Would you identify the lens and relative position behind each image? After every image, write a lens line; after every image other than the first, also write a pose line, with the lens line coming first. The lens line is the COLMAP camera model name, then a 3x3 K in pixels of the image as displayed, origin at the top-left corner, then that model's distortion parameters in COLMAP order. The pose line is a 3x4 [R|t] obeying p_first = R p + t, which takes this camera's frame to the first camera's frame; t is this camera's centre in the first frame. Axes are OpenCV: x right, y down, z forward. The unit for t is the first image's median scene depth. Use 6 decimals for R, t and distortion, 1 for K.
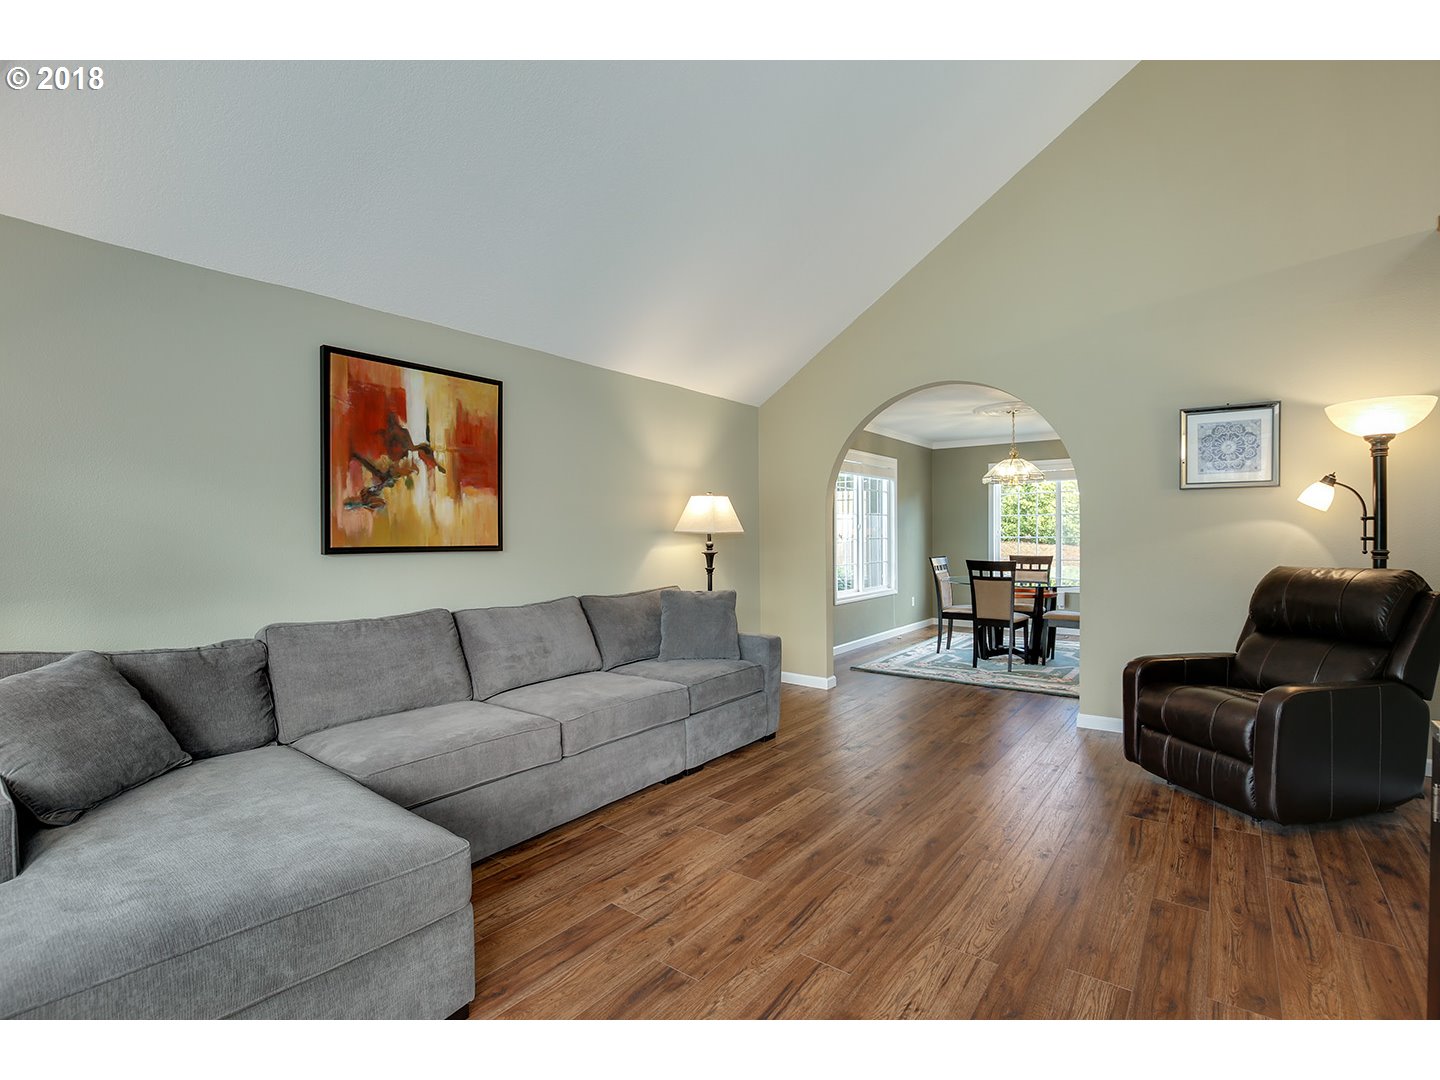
lens RADIAL K [[673.2, 0, 713.9], [0, 673.2, 541.5], [0, 0, 1]] dist [-0.024750, 0.000194]
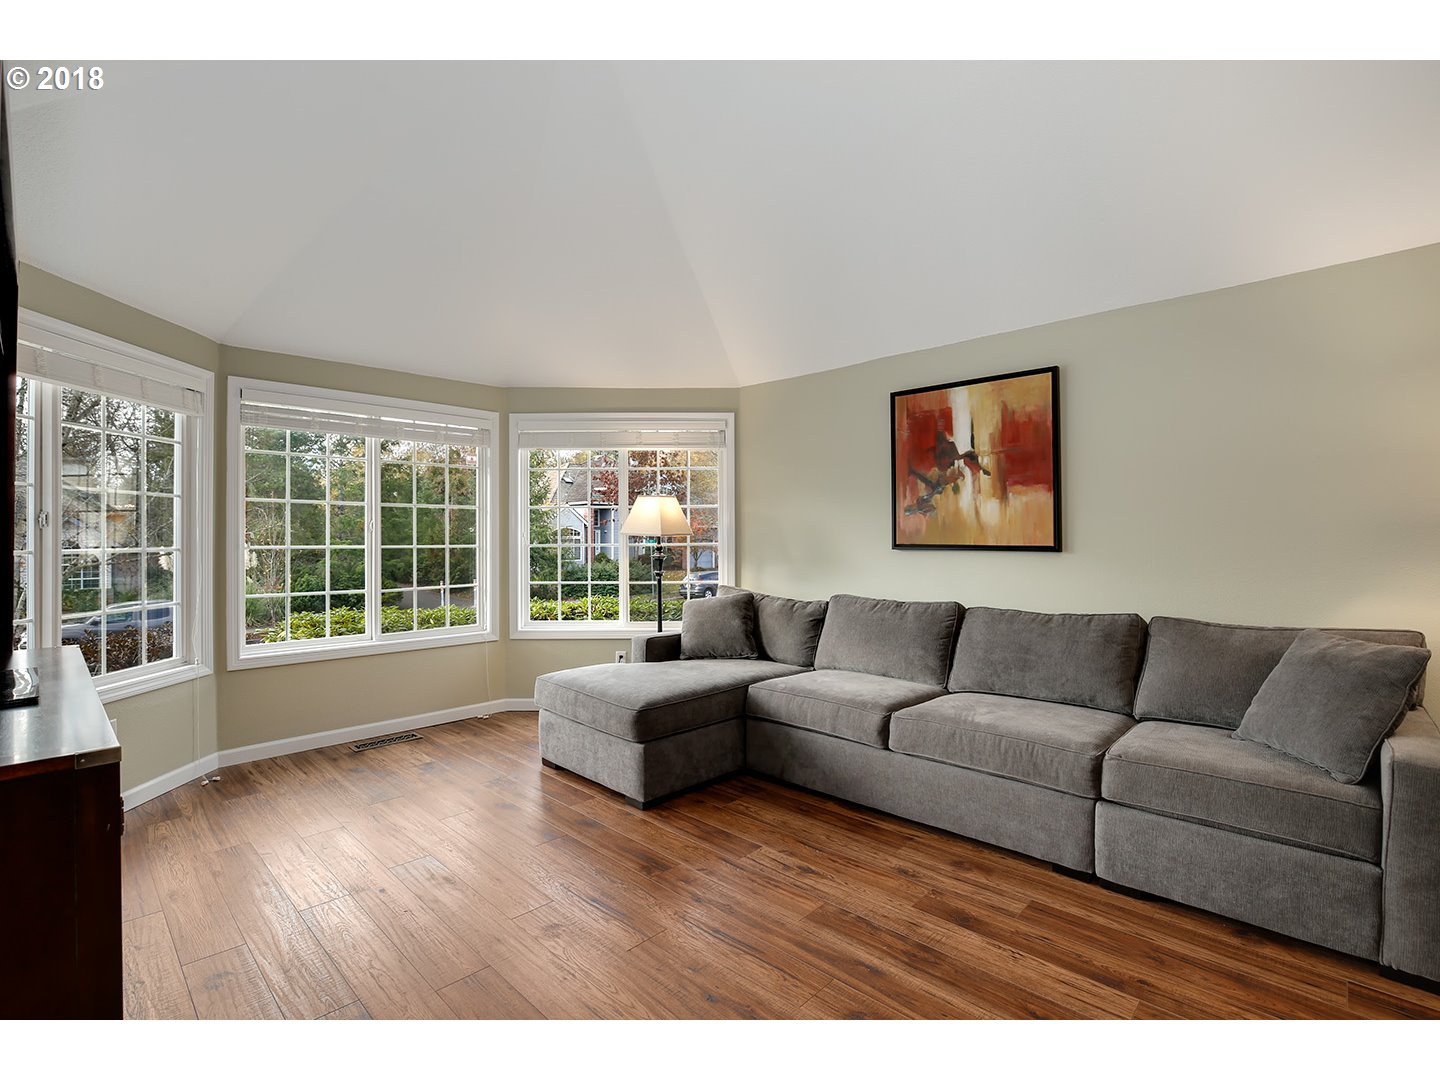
lens RADIAL K [[673.2, 0, 712.7], [0, 673.2, 534.7], [0, 0, 1]] dist [-0.024750, 0.000194]
pose [[-0.114404, 0.002849, -0.993430, 0.726288], [-0.005835, 0.999977, 0.003539, -0.011516], [0.993417, 0.006202, -0.114385, 0.730529]]
